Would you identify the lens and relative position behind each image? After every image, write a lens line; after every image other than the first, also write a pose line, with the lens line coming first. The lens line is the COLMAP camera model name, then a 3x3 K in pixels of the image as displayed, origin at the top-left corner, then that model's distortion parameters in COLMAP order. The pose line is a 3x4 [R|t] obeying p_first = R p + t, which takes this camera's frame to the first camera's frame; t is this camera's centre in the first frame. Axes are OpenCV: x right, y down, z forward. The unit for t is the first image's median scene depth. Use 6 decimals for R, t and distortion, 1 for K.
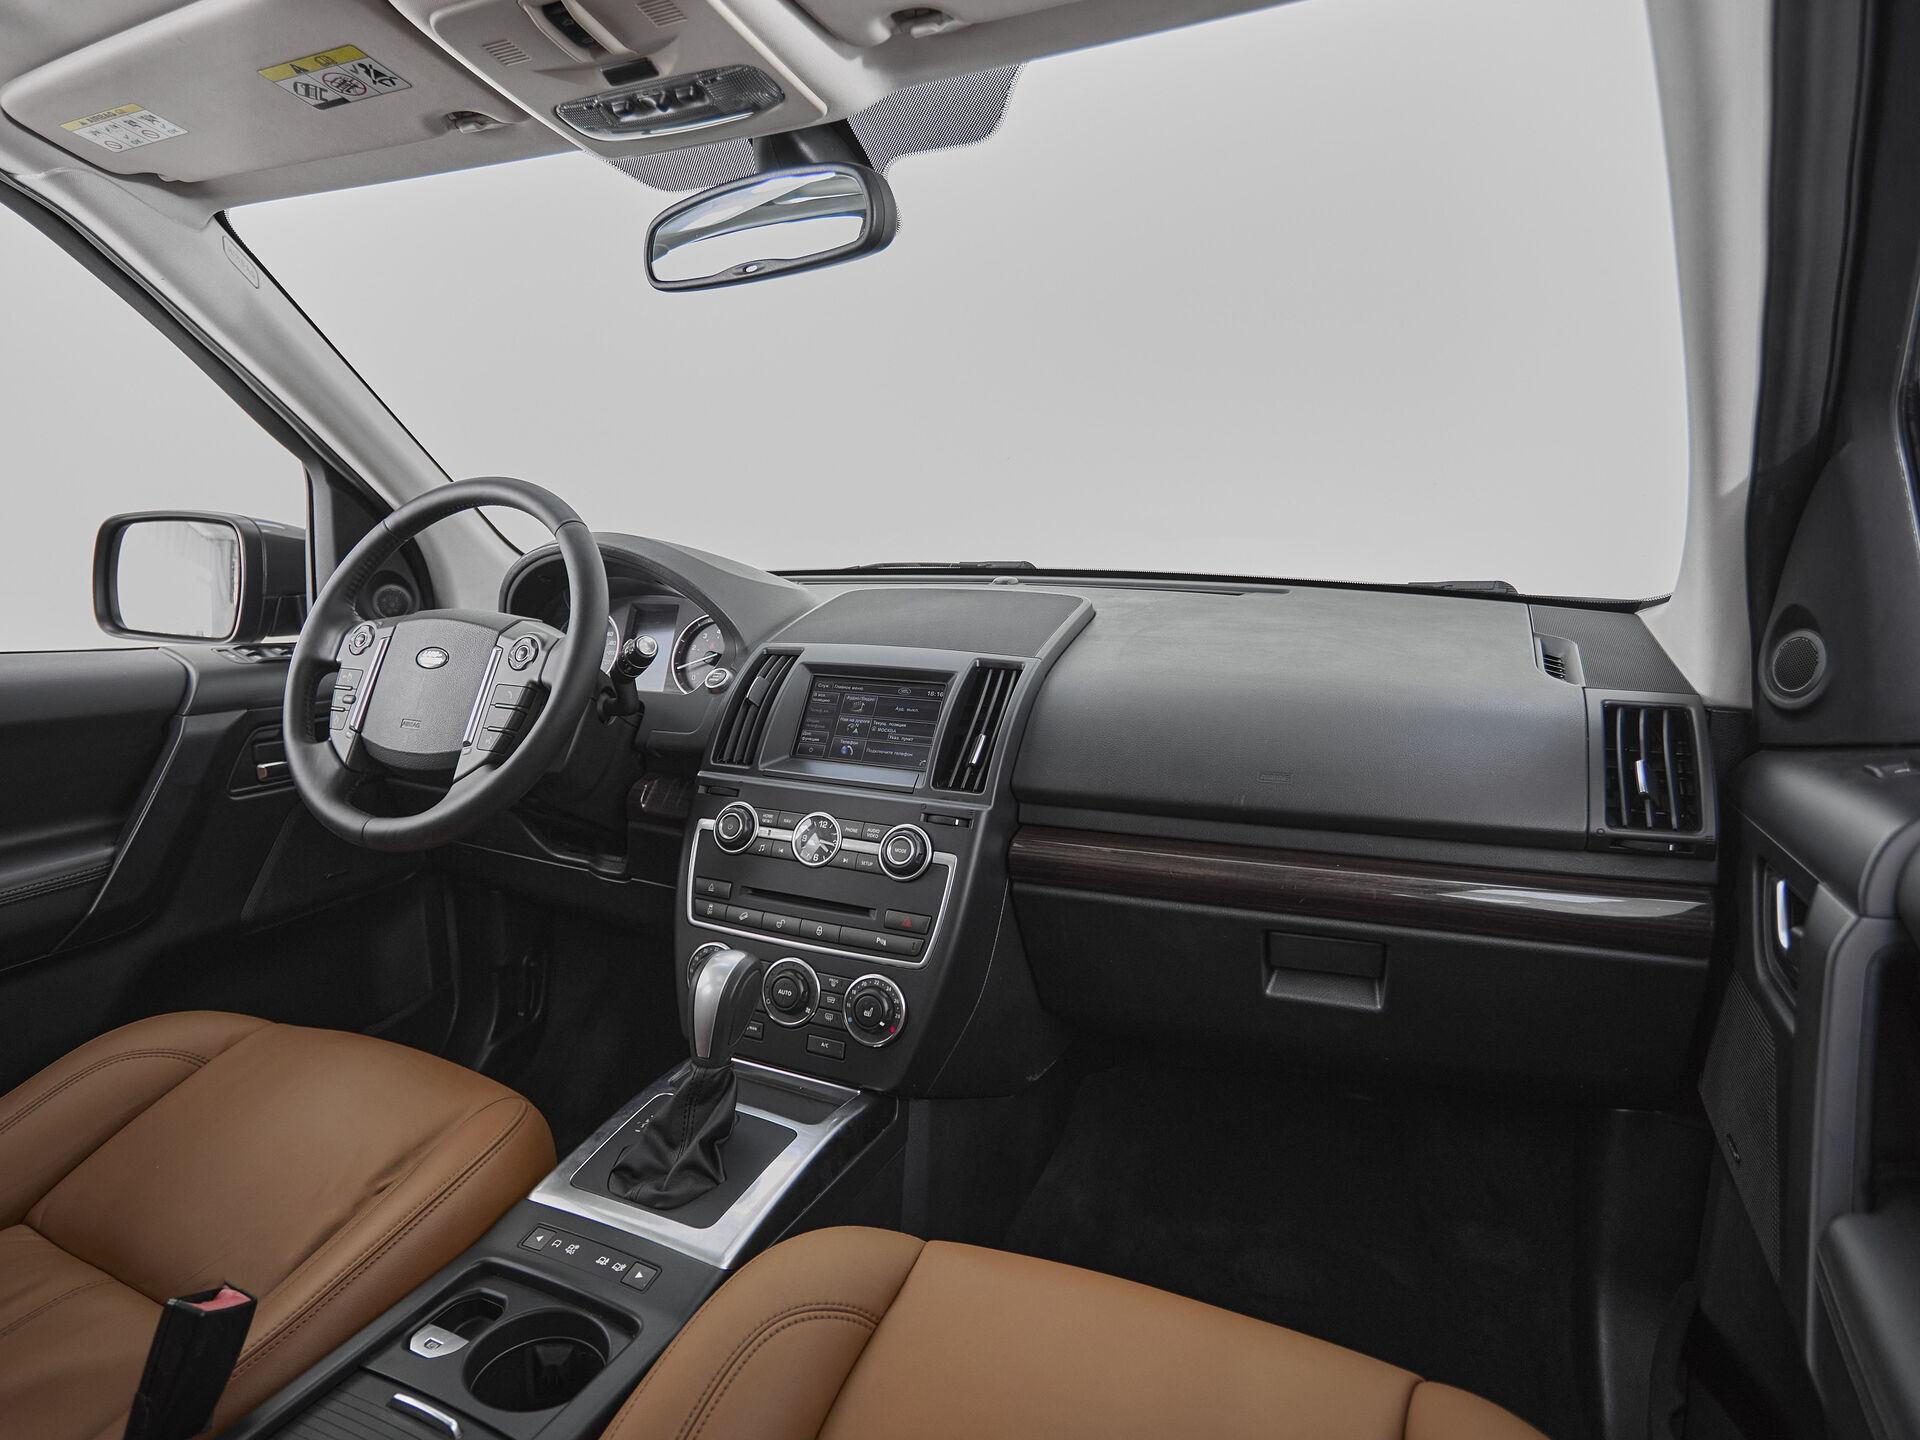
lens RADIAL K [[1127.5, 0, 887.6], [0, 1127.5, 709.4], [0, 0, 1]] dist [0.000291, -0.000234]
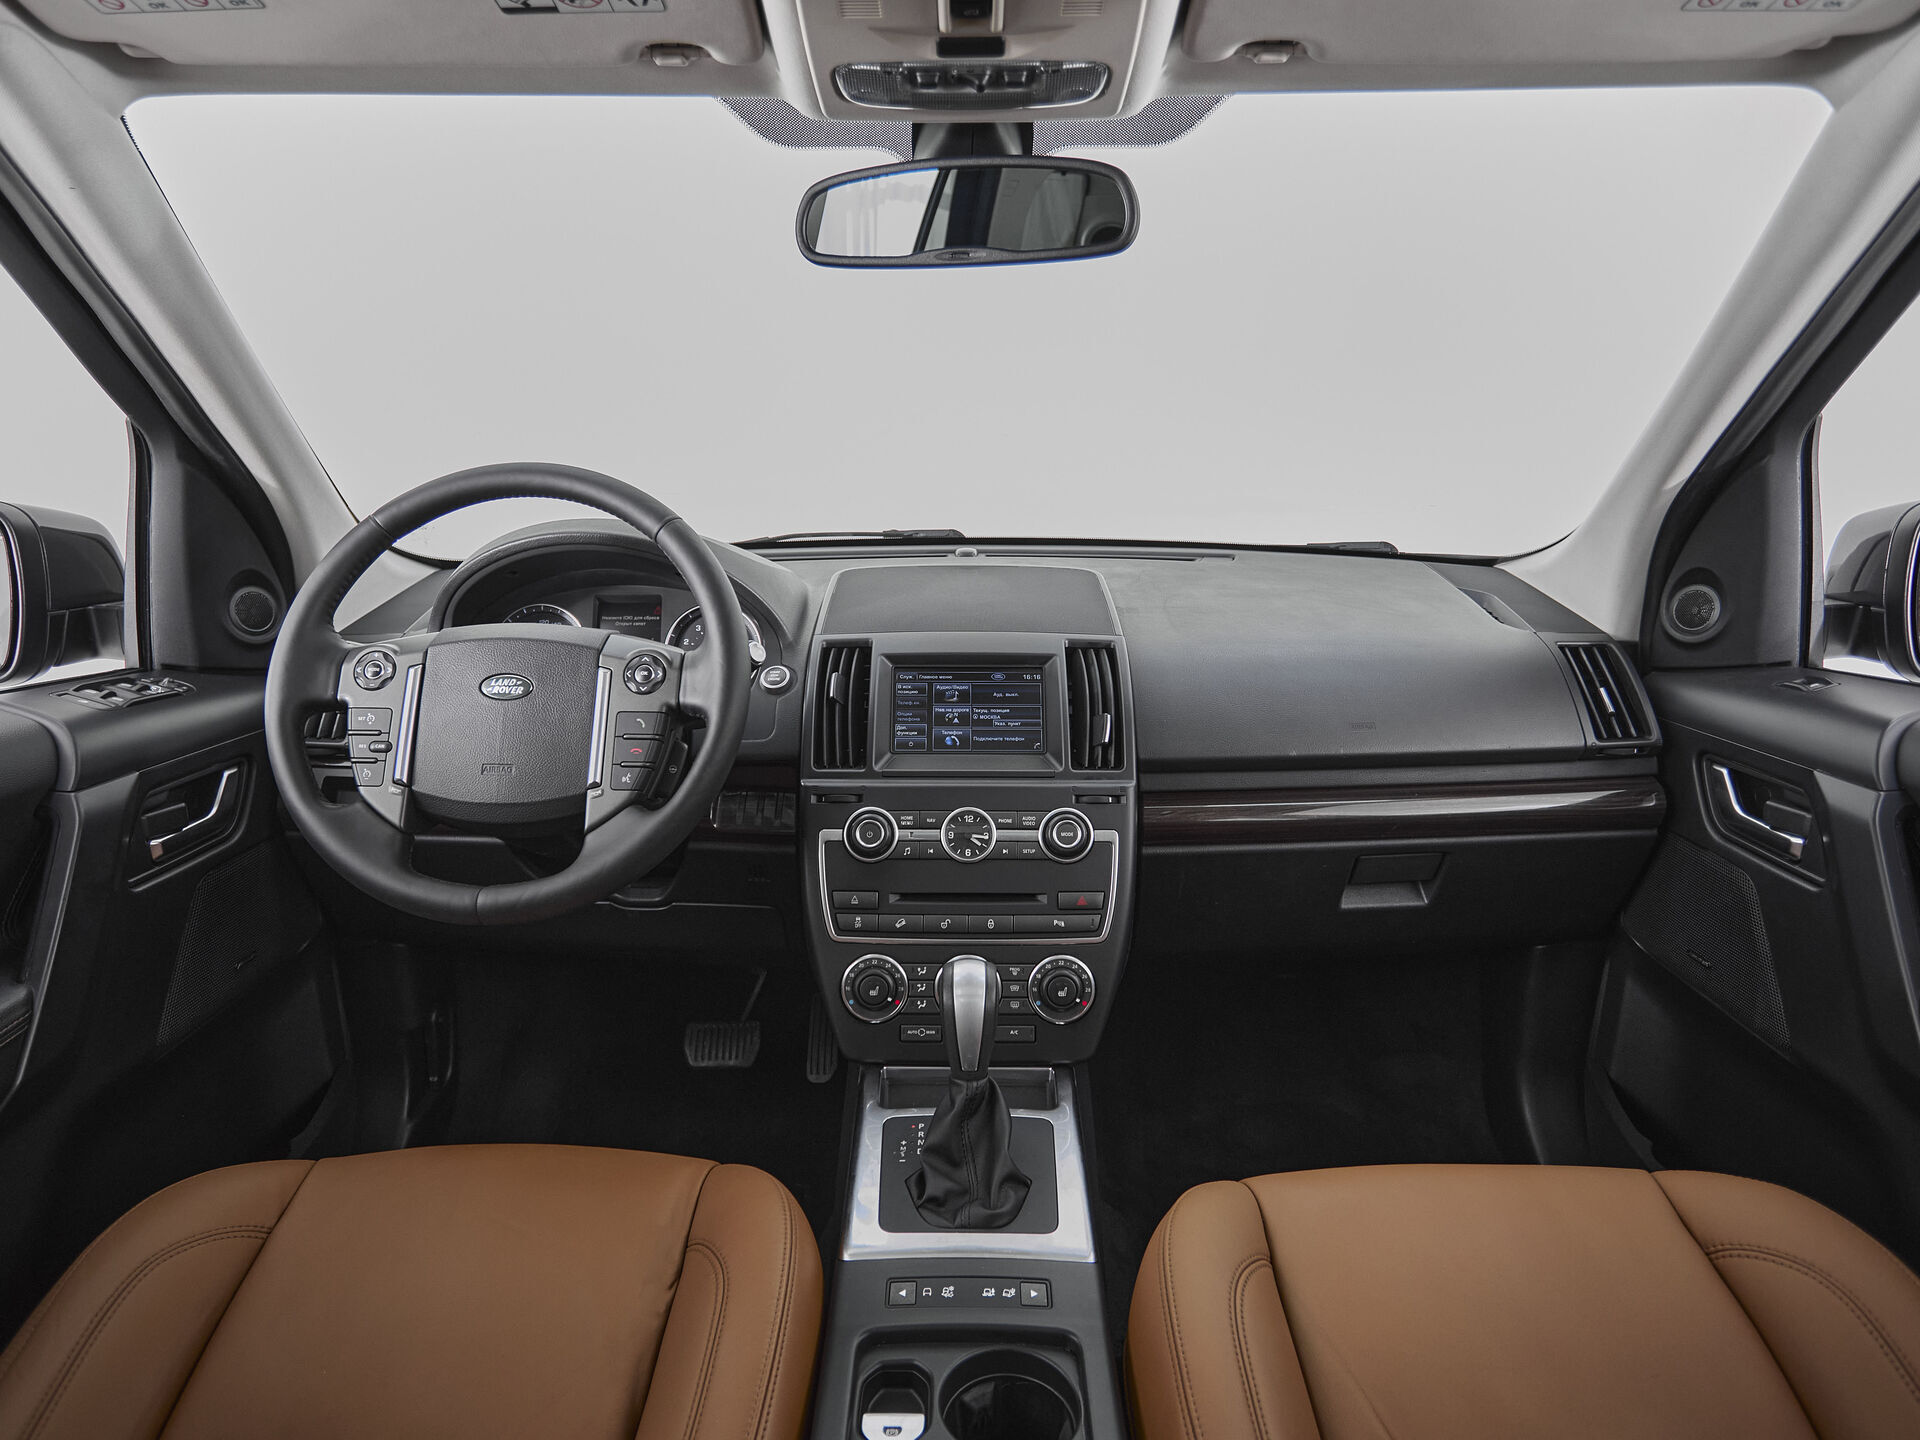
lens RADIAL K [[1129.6, 0, 960.0], [0, 1129.6, 720.0], [0, 0, 1]] dist [-0.002028, 0.000870]
pose [[0.897250, -0.103675, 0.429178, -0.463875], [0.072950, 0.993491, 0.087483, -0.069926], [-0.435454, -0.047186, 0.898973, 0.104028]]
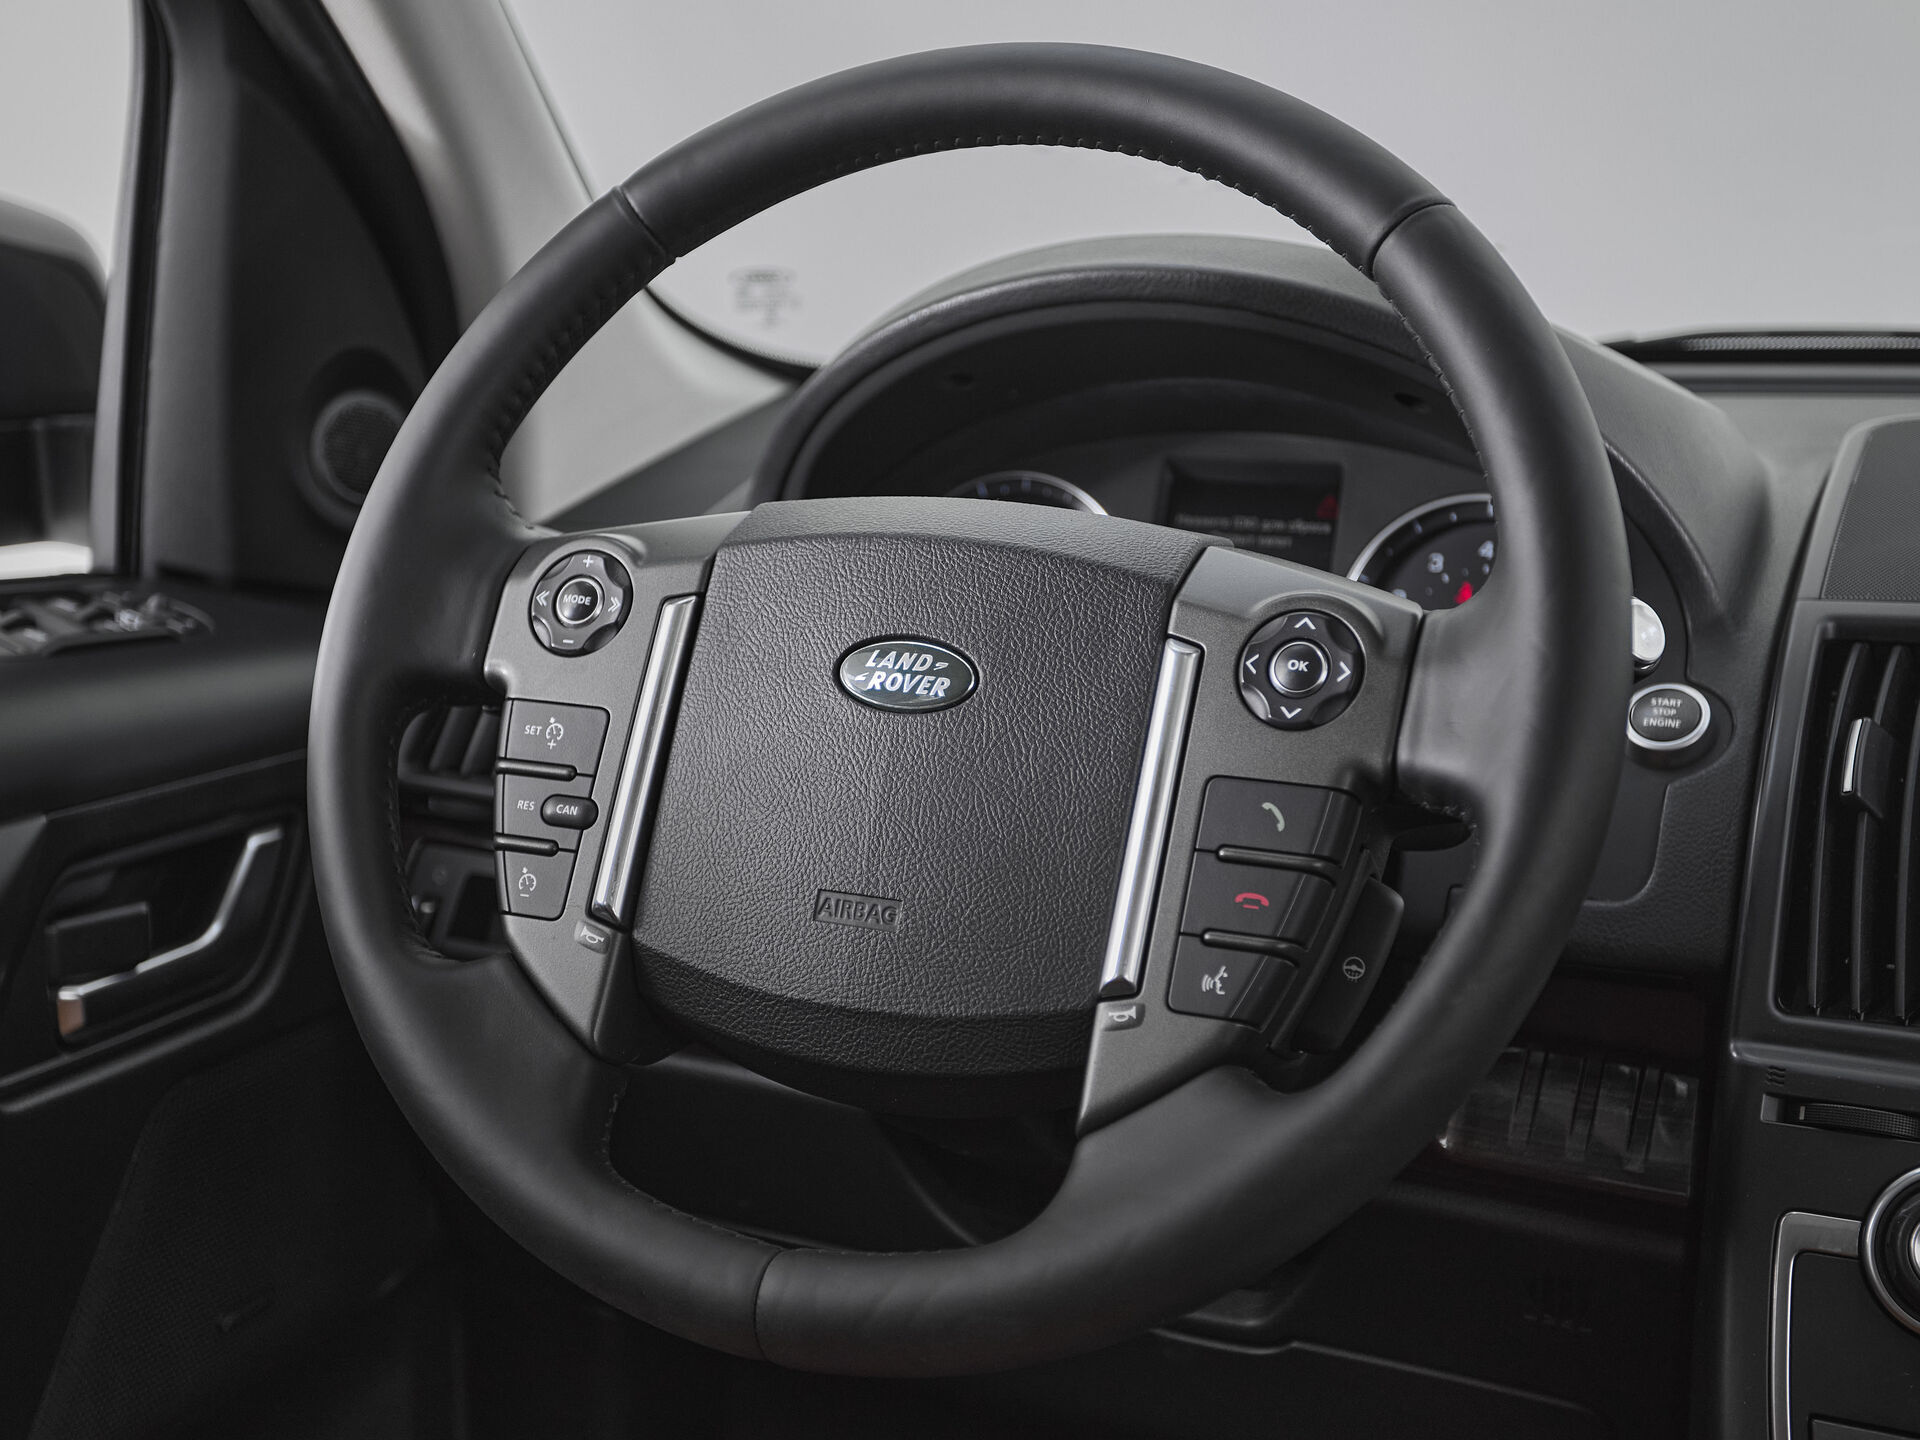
lens RADIAL K [[2603.7, 0, 923.8], [0, 2603.7, 724.5], [0, 0, 1]] dist [0.013873, 0.056601]
pose [[0.998238, -0.003442, 0.059236, -0.438803], [0.001512, 0.999468, 0.032588, -0.054728], [-0.059317, -0.032441, 0.997712, 0.335059]]
